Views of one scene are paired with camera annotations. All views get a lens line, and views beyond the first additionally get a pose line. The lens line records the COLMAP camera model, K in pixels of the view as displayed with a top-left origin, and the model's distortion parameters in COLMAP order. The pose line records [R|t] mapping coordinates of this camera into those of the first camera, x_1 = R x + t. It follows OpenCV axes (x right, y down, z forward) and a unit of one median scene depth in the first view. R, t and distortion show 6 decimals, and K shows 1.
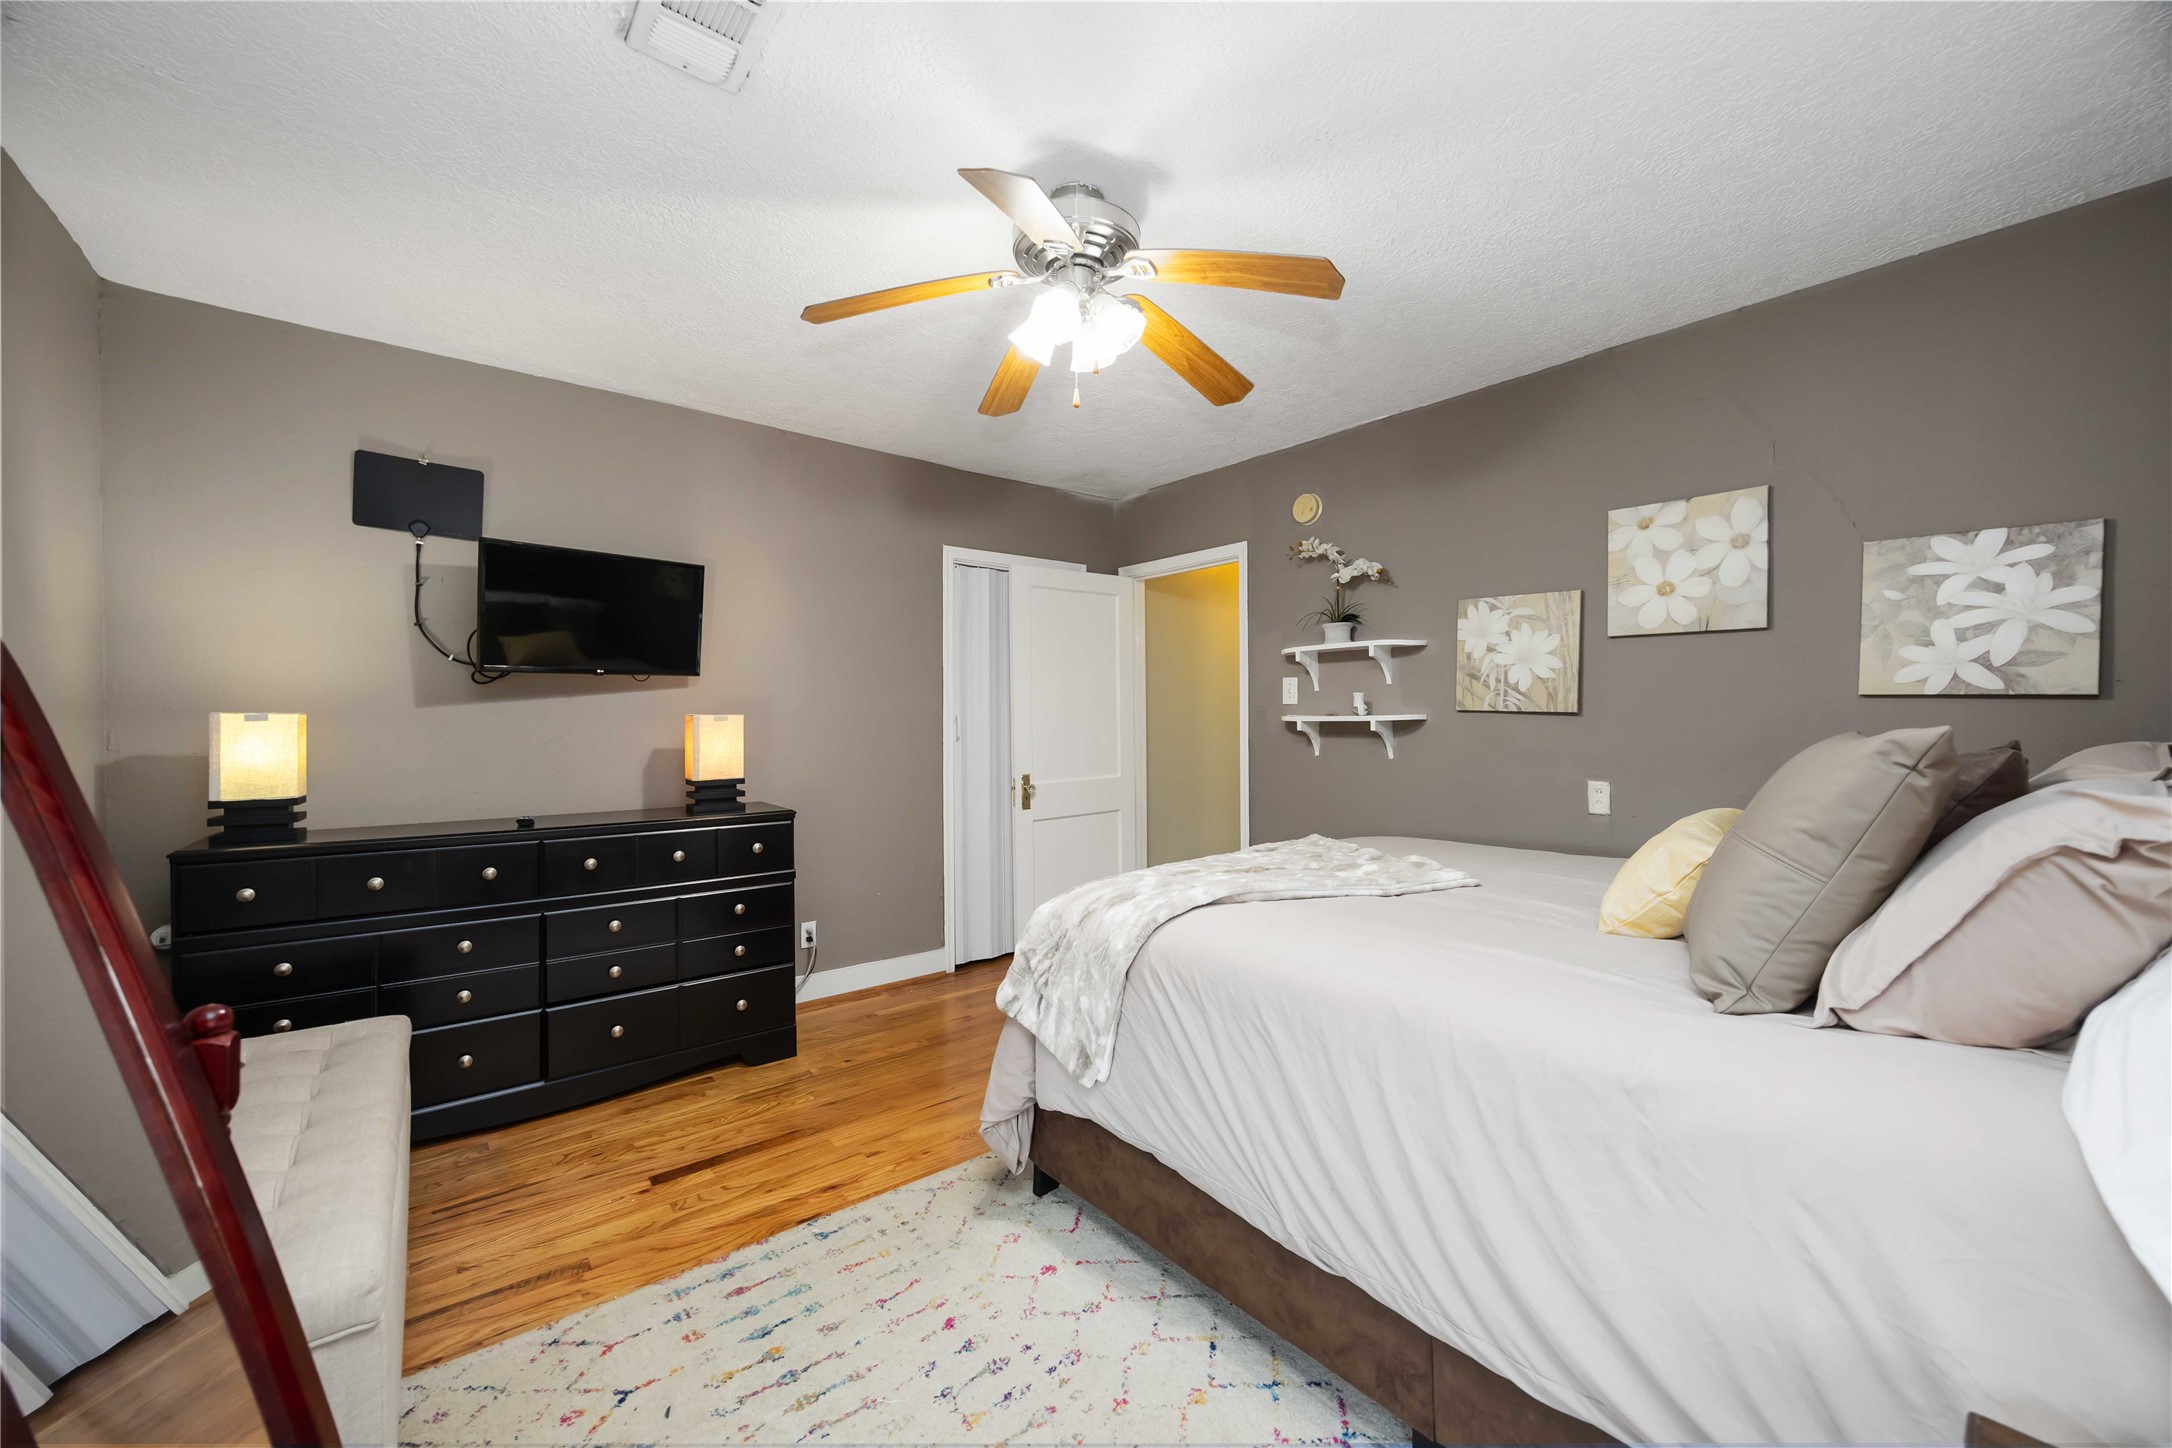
lens RADIAL K [[826.5, 0, 1081.4], [0, 826.5, 713.0], [0, 0, 1]] dist [-0.002423, 0.000007]
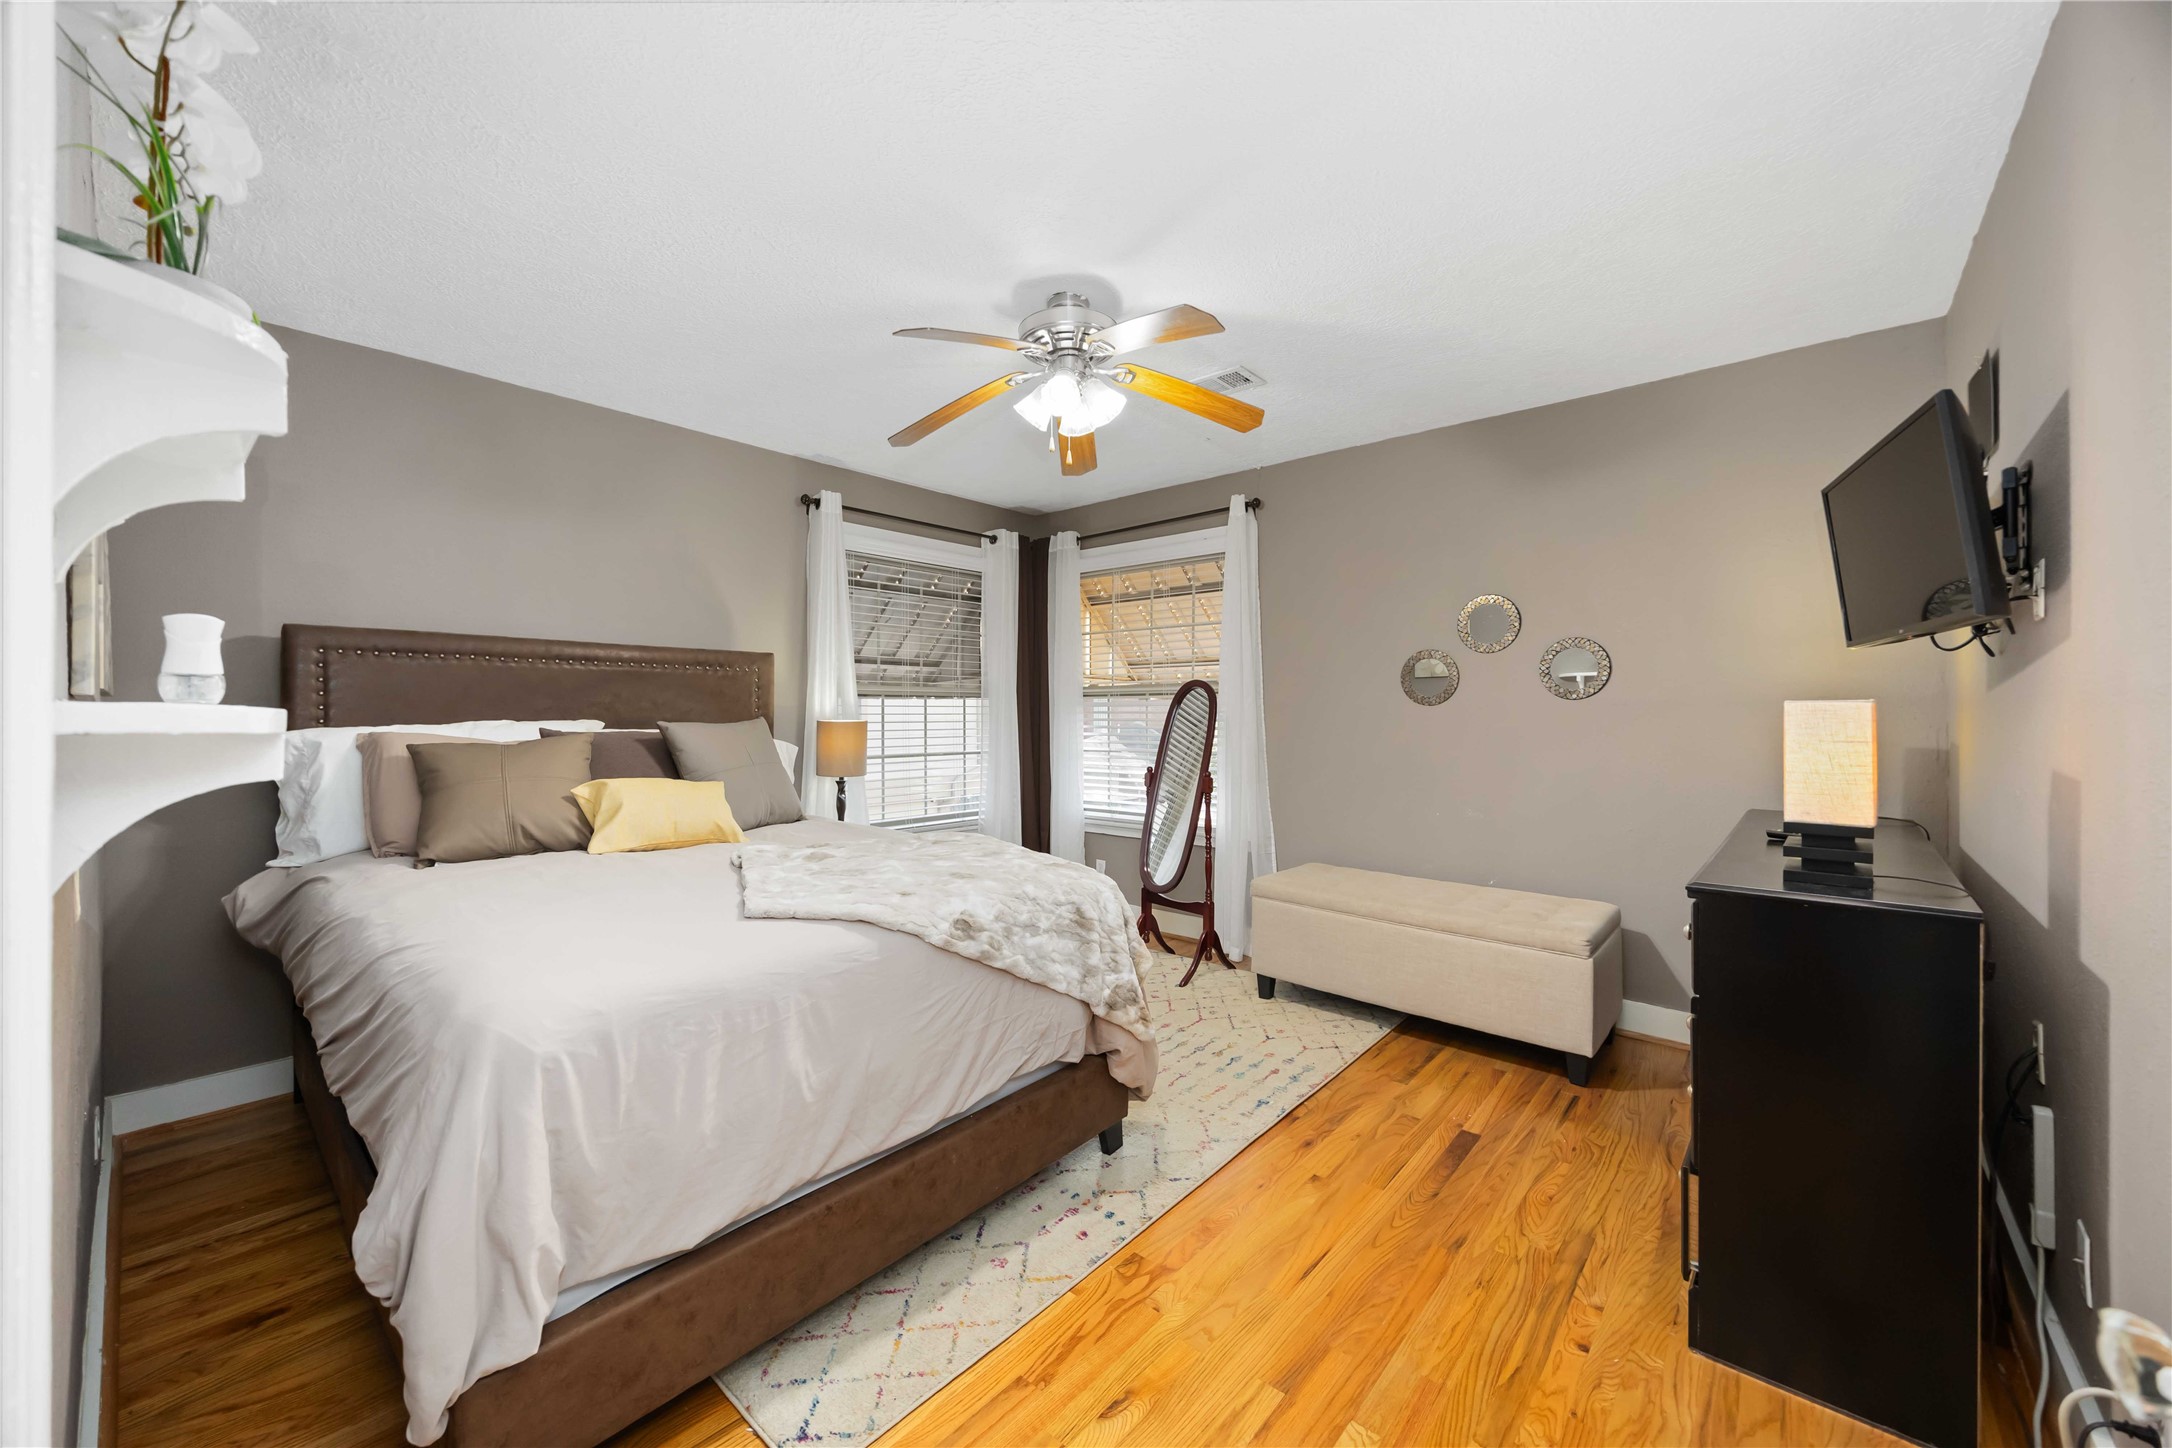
lens RADIAL K [[826.5, 0, 1081.4], [0, 826.5, 713.0], [0, 0, 1]] dist [-0.002423, 0.000007]
pose [[-0.986446, -0.003034, -0.164059, 0.185834], [-0.001547, 0.999957, -0.009190, 0.032114], [0.164079, -0.008812, -0.986408, 2.265296]]
